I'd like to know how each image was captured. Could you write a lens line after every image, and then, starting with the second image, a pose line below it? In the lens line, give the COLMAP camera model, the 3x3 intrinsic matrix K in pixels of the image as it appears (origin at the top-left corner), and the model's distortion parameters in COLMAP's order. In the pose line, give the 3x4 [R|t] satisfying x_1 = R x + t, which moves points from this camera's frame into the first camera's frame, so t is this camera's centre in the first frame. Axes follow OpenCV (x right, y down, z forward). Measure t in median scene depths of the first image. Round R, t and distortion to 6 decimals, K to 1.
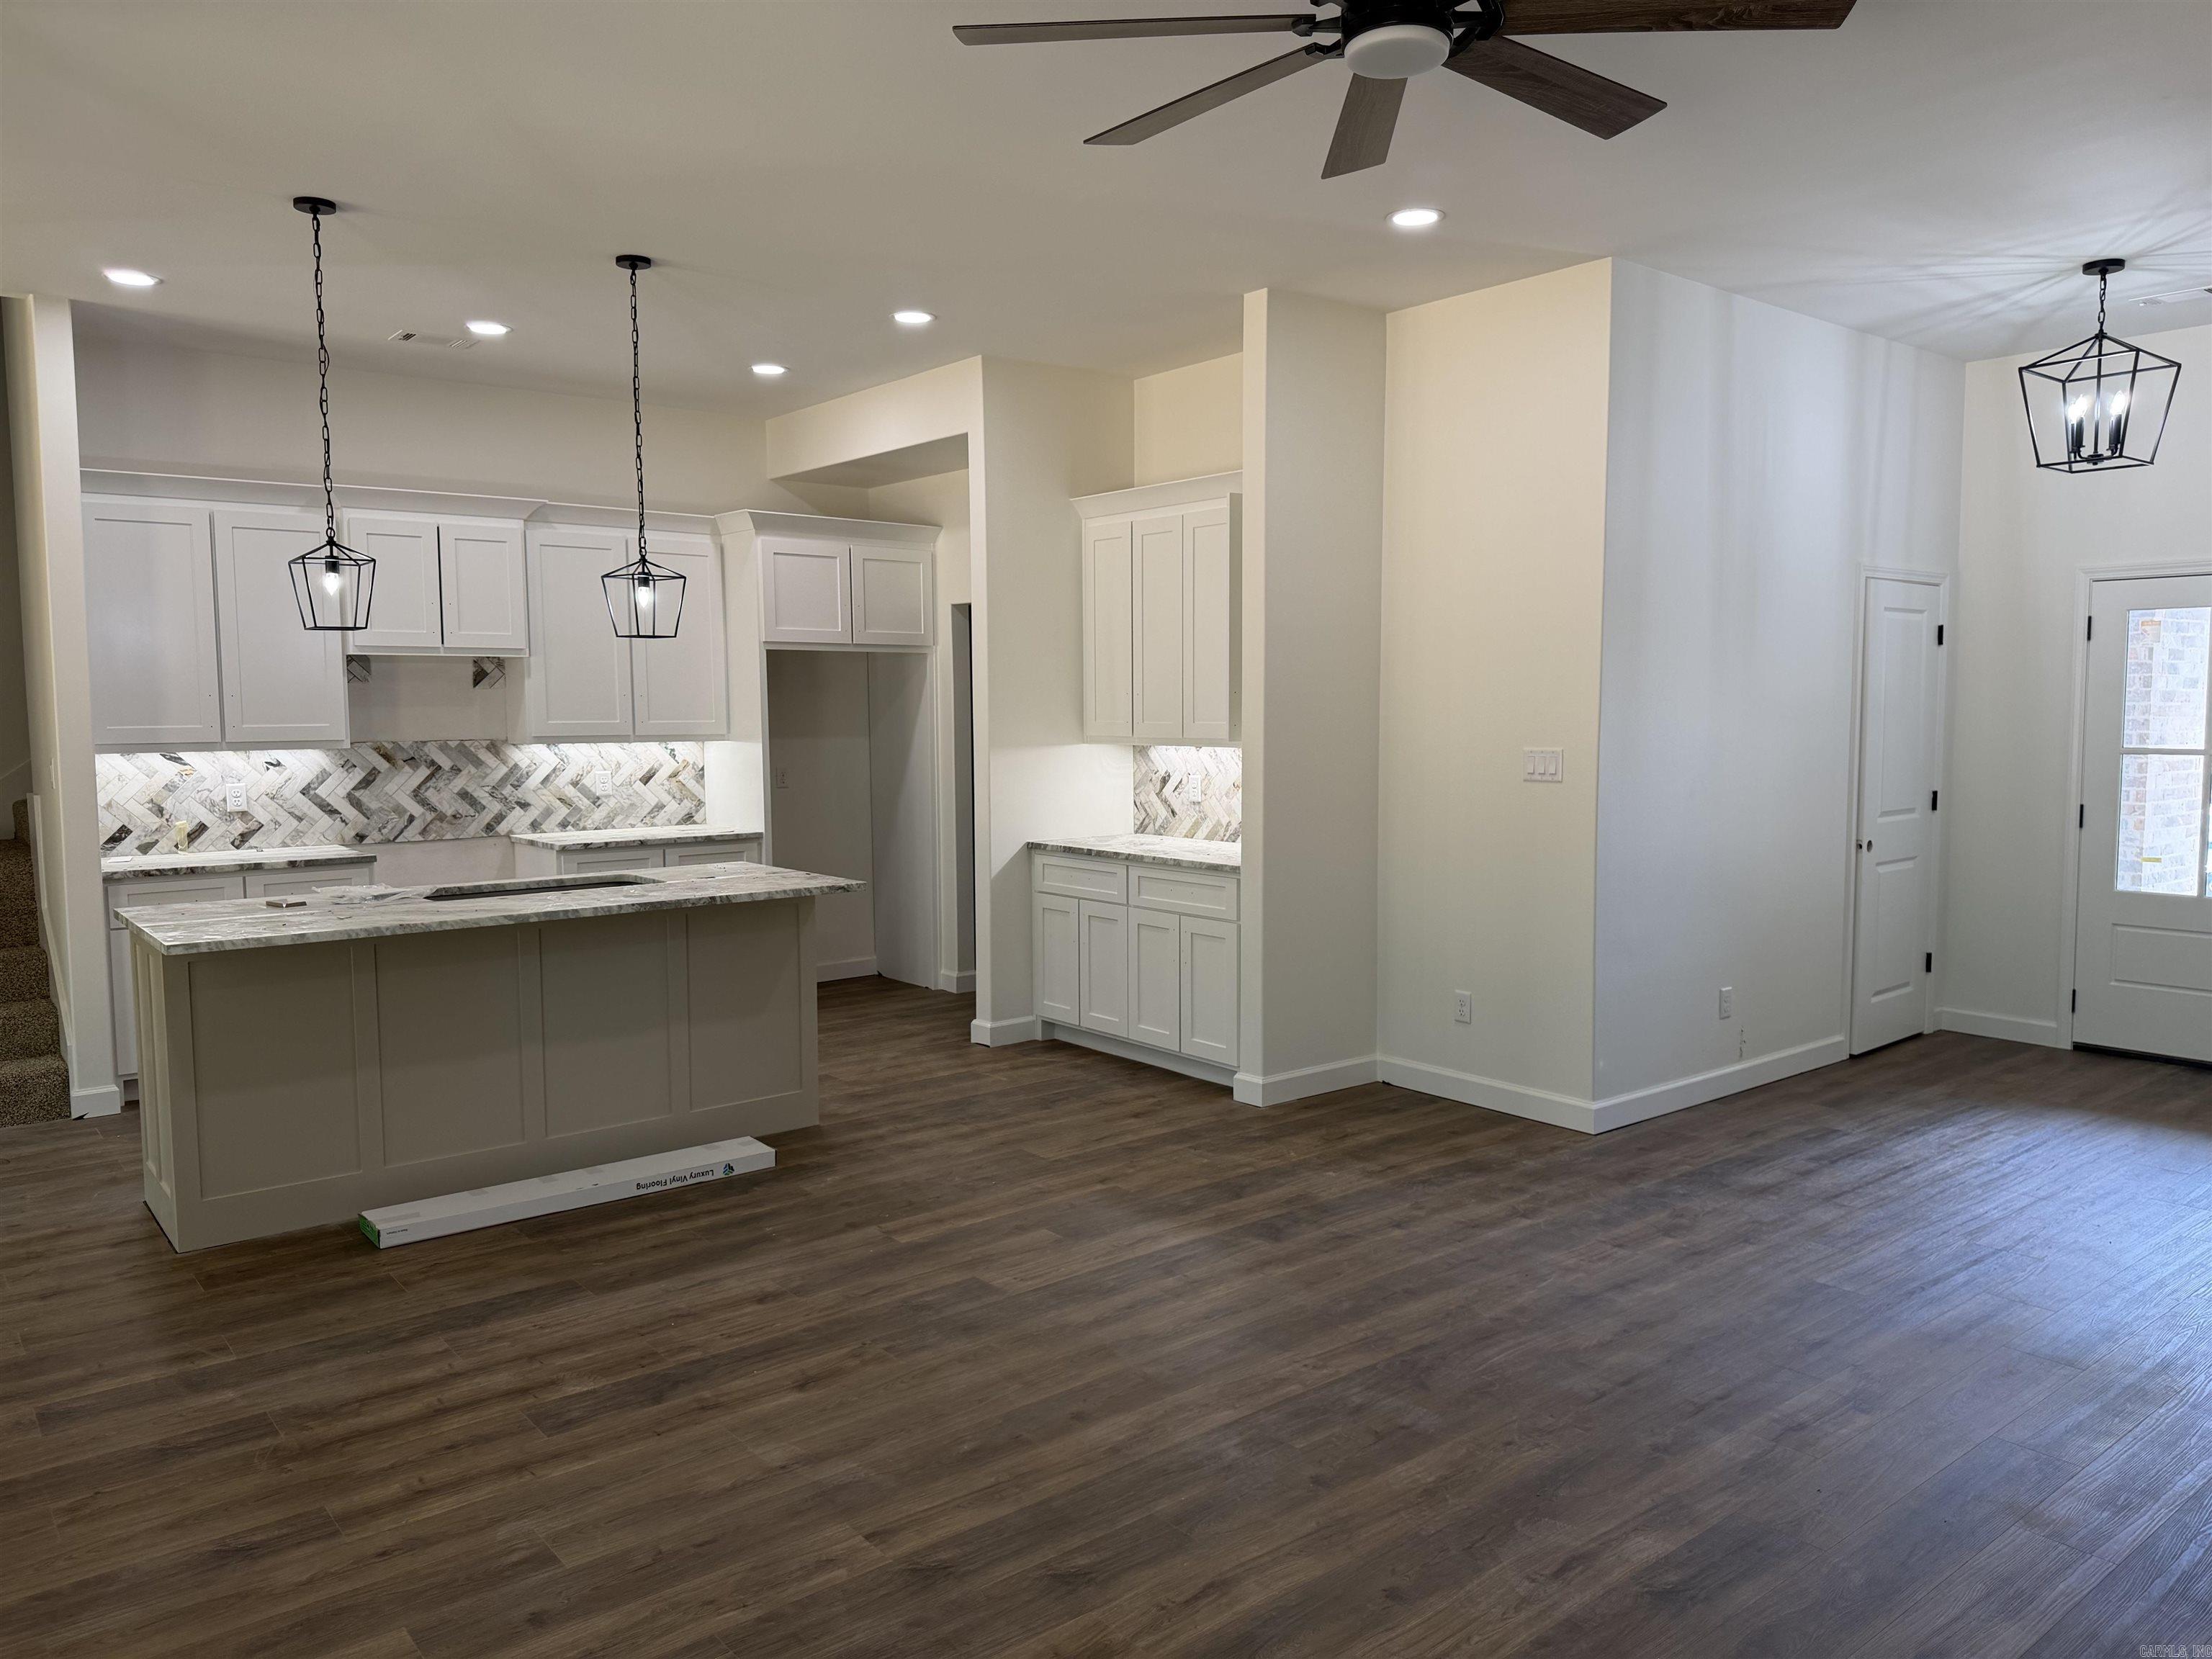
lens RADIAL K [[1556.0, 0, 1107.0], [0, 1556.0, 837.5], [0, 0, 1]] dist [0.060760, -0.068915]
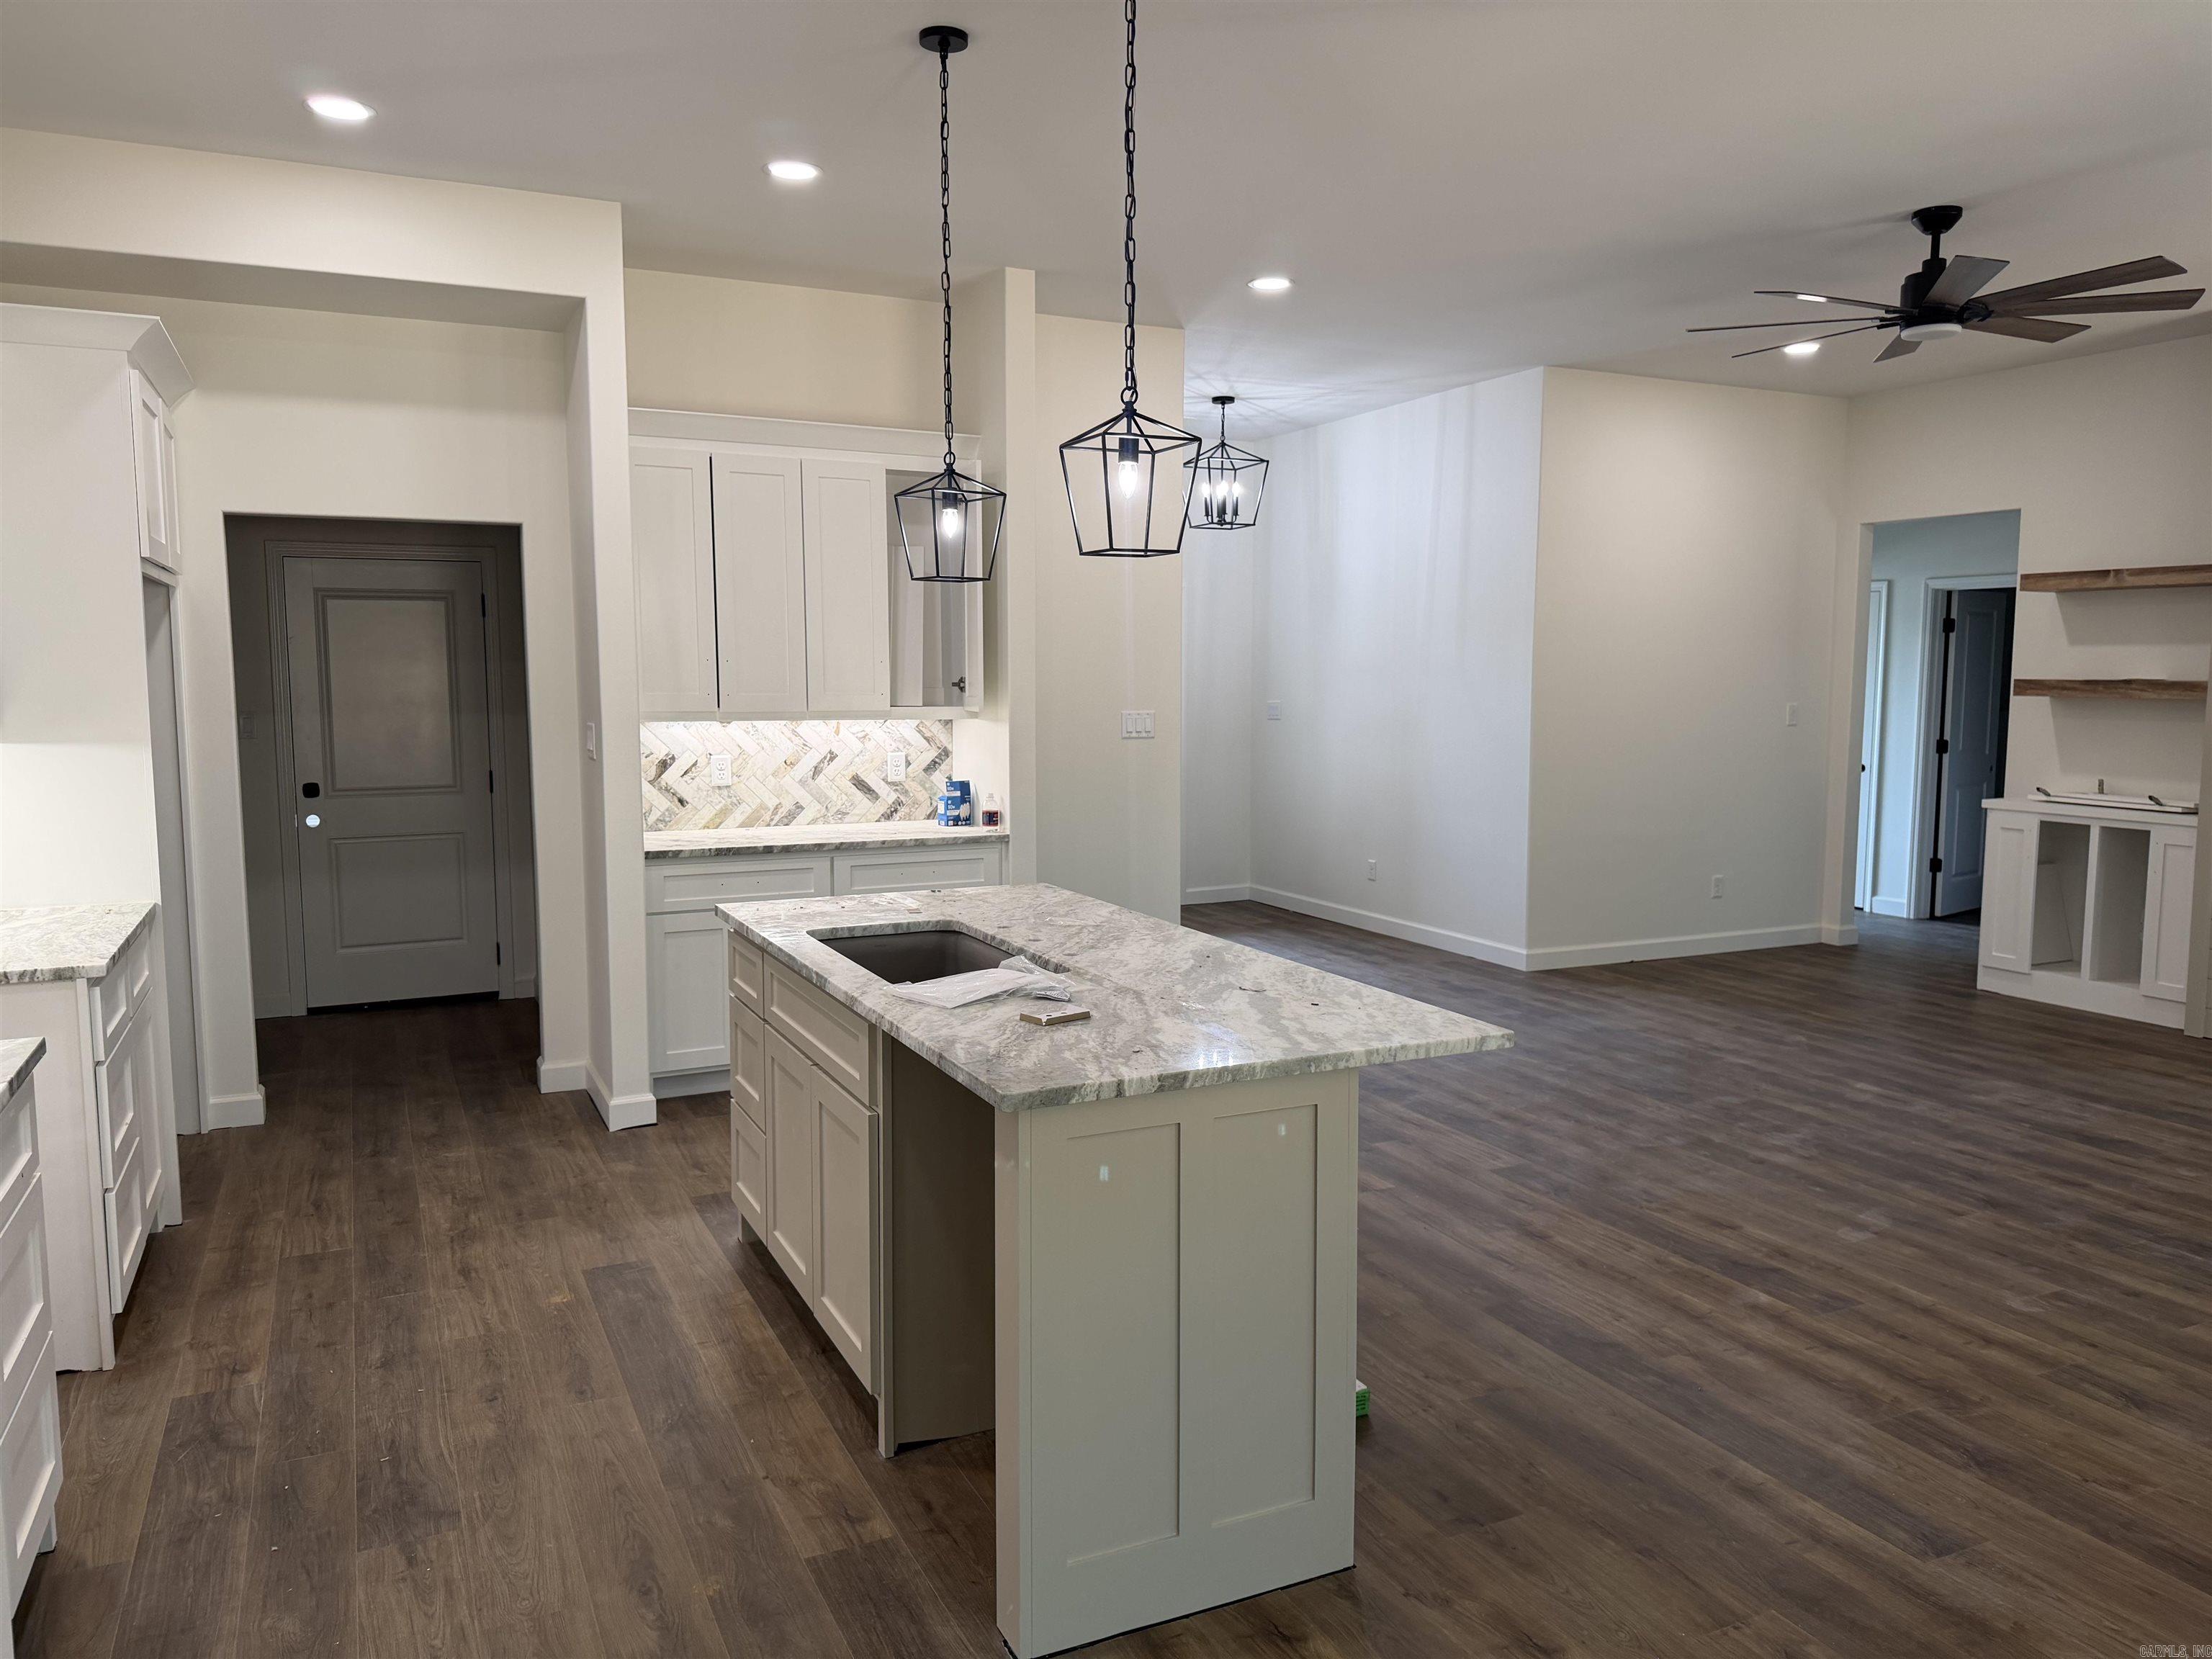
lens RADIAL K [[1556.0, 0, 1129.3], [0, 1556.0, 813.3], [0, 0, 1]] dist [0.060760, -0.068915]
pose [[0.226632, -0.084622, 0.970297, -0.919818], [0.082502, 0.994306, 0.067446, -0.059435], [-0.970480, 0.064766, 0.232323, 0.720402]]
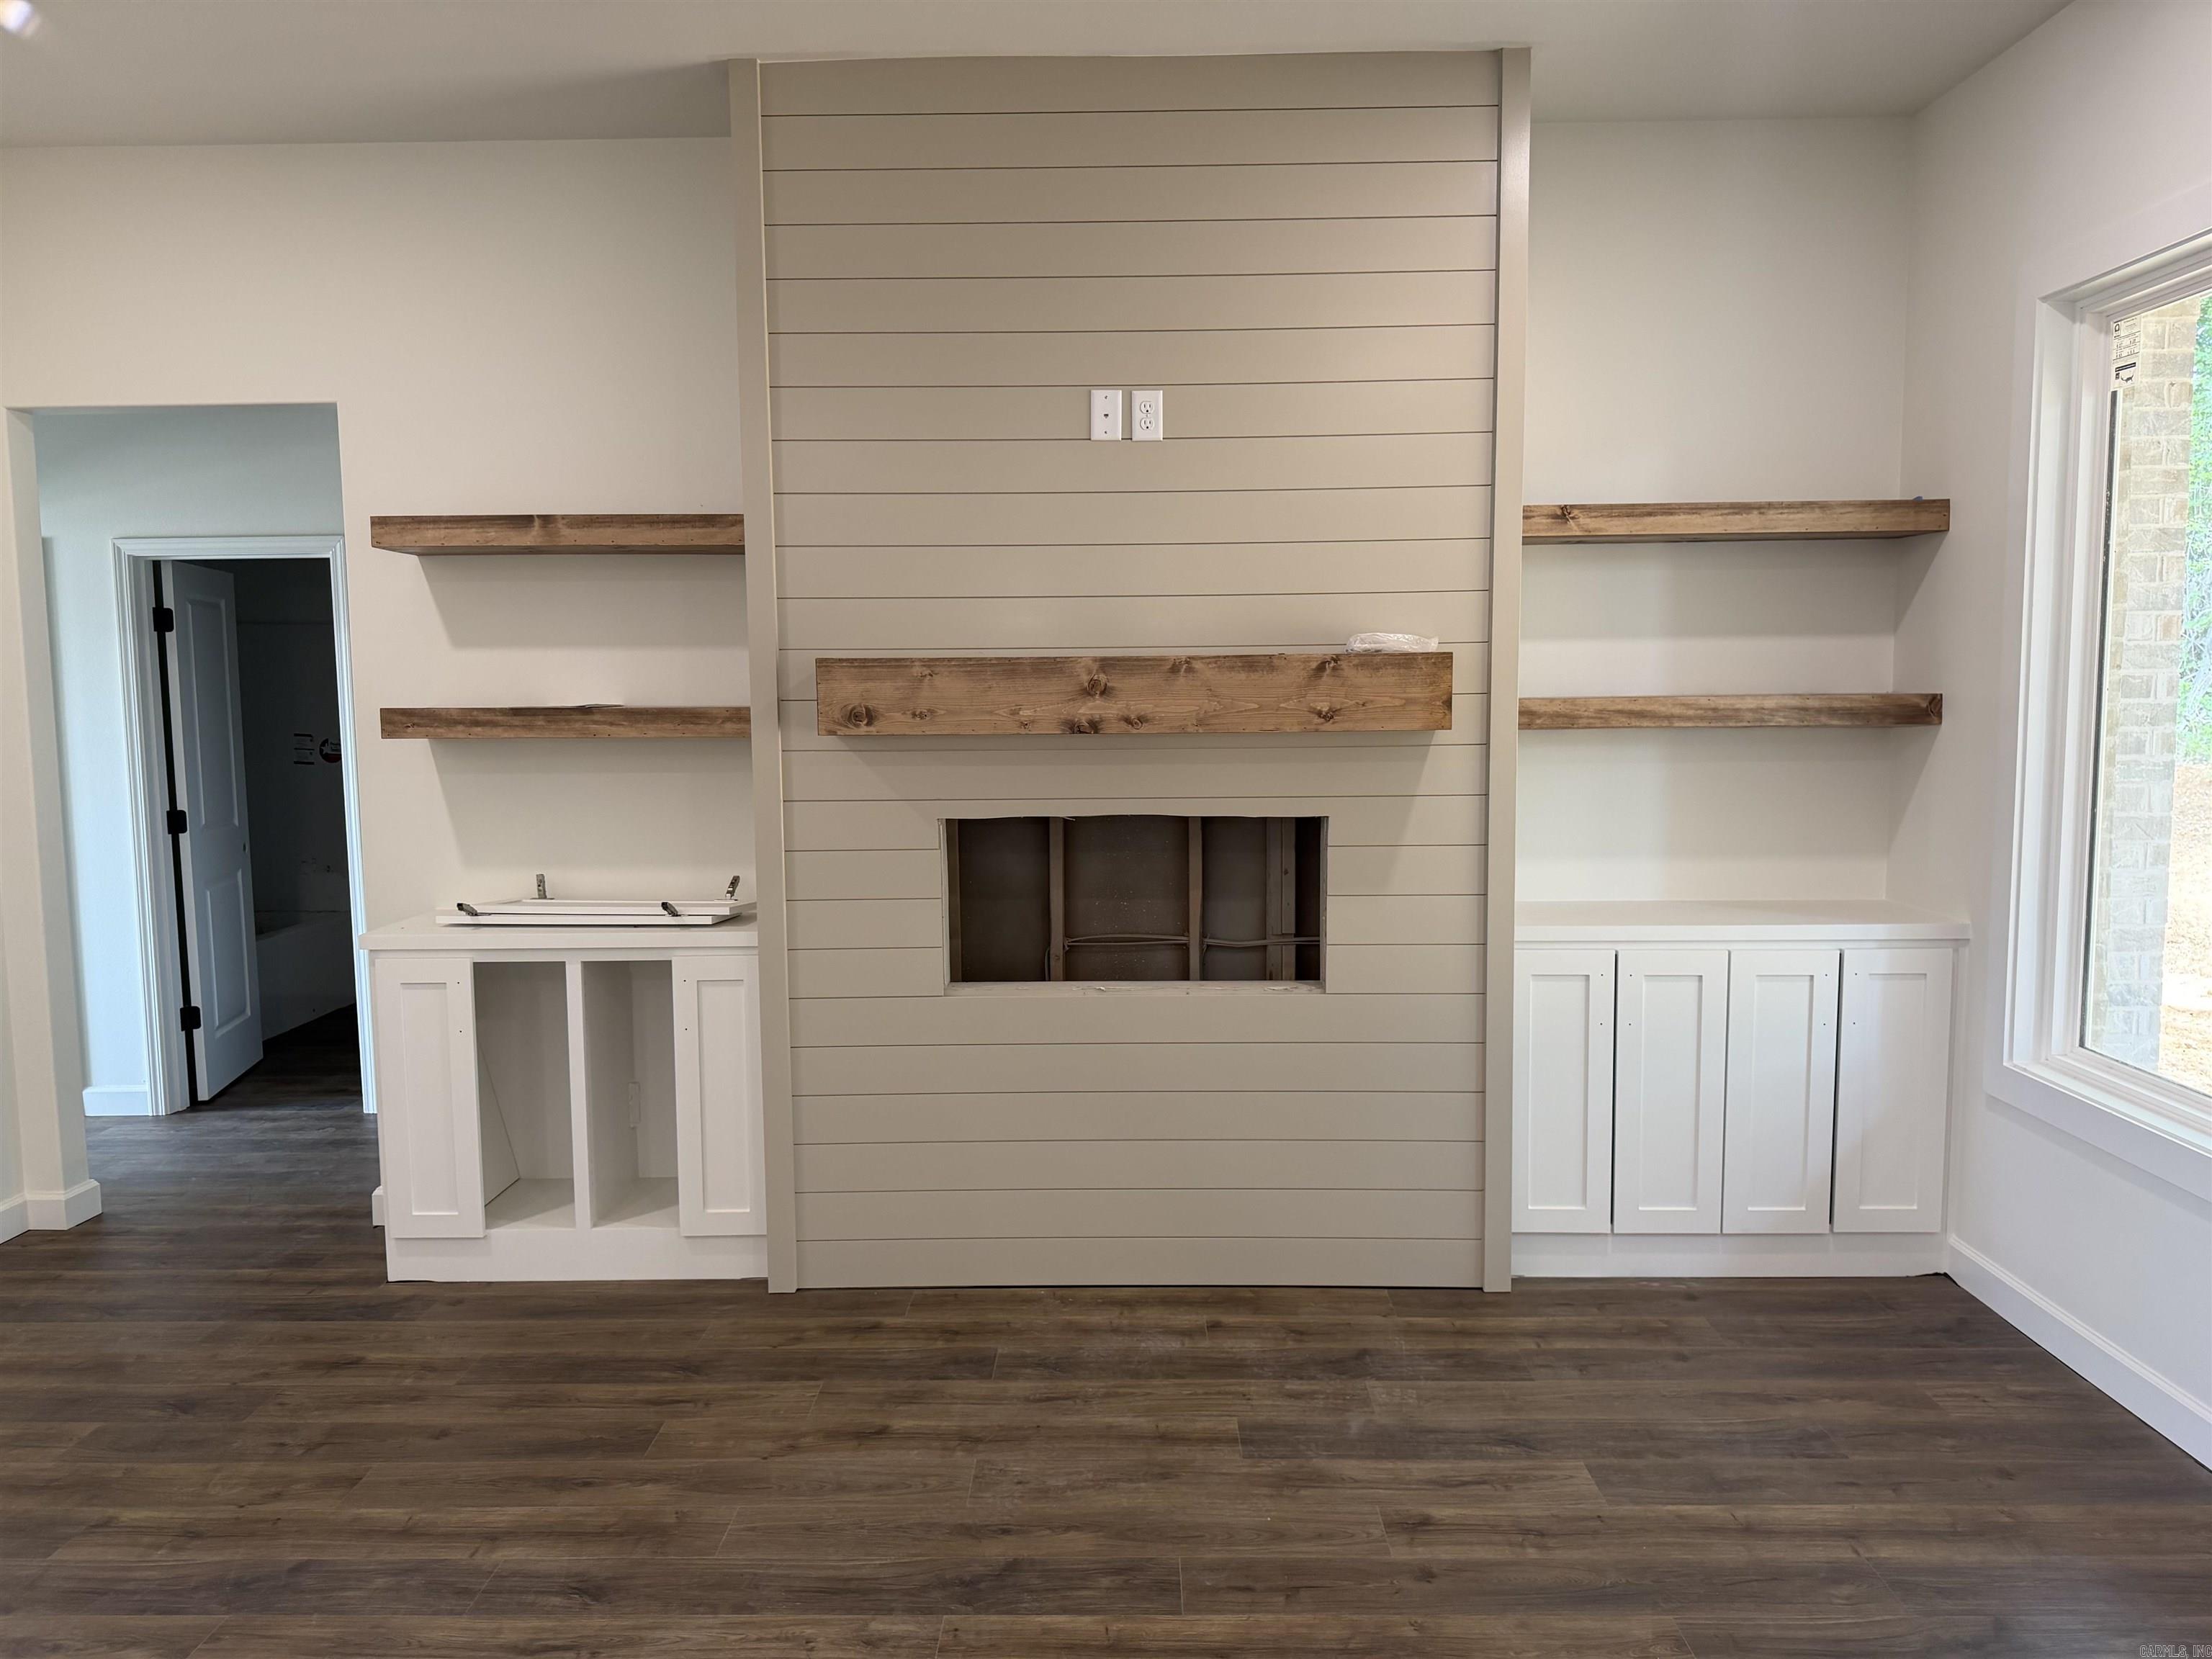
lens RADIAL K [[1556.0, 0, 1095.5], [0, 1556.0, 842.8], [0, 0, 1]] dist [0.060760, -0.068915]
pose [[-0.762356, -0.051990, 0.645066, -0.170256], [0.072840, 0.983541, 0.165353, -0.056065], [-0.643046, 0.173044, -0.746021, 0.637980]]
